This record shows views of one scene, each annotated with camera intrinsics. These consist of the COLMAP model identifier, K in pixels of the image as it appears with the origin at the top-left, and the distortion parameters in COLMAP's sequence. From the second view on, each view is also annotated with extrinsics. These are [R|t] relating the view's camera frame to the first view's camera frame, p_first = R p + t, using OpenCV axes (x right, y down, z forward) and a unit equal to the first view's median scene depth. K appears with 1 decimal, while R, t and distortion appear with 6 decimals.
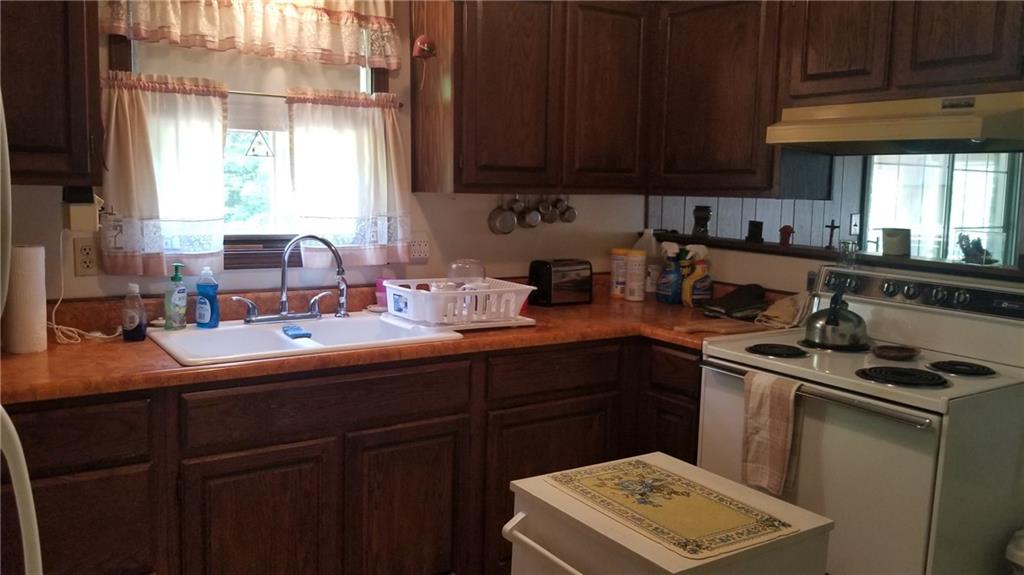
lens RADIAL K [[785.2, 0, 503.5], [0, 785.2, 282.8], [0, 0, 1]] dist [0.012808, -0.048022]
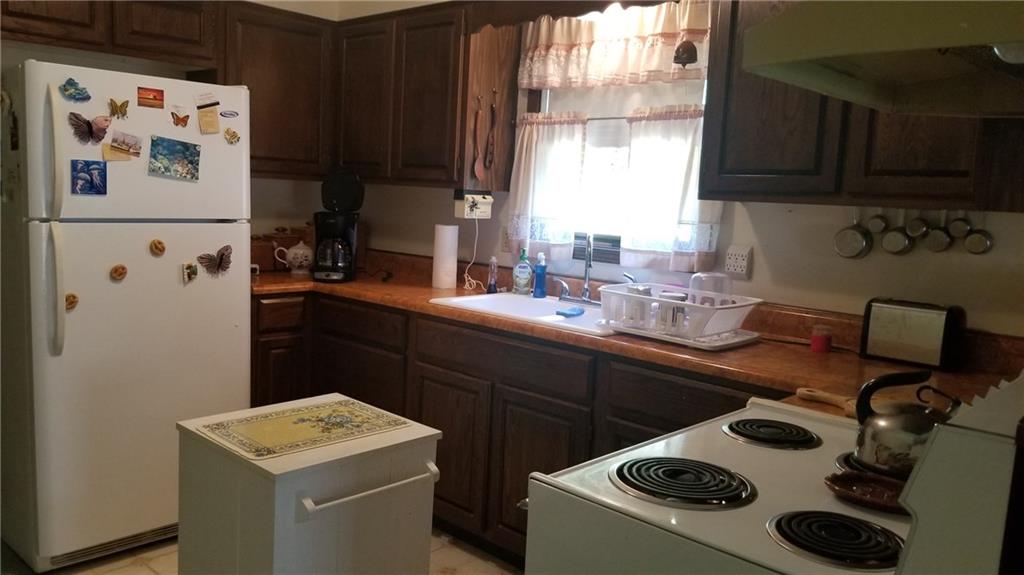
lens RADIAL K [[818.8, 0, 508.4], [0, 818.8, 288.8], [0, 0, 1]] dist [0.088429, -0.133286]
pose [[0.221430, 0.099970, -0.970039, 0.975730], [-0.154449, 0.985771, 0.066335, -0.043563], [0.962868, 0.135133, 0.233719, 0.631663]]
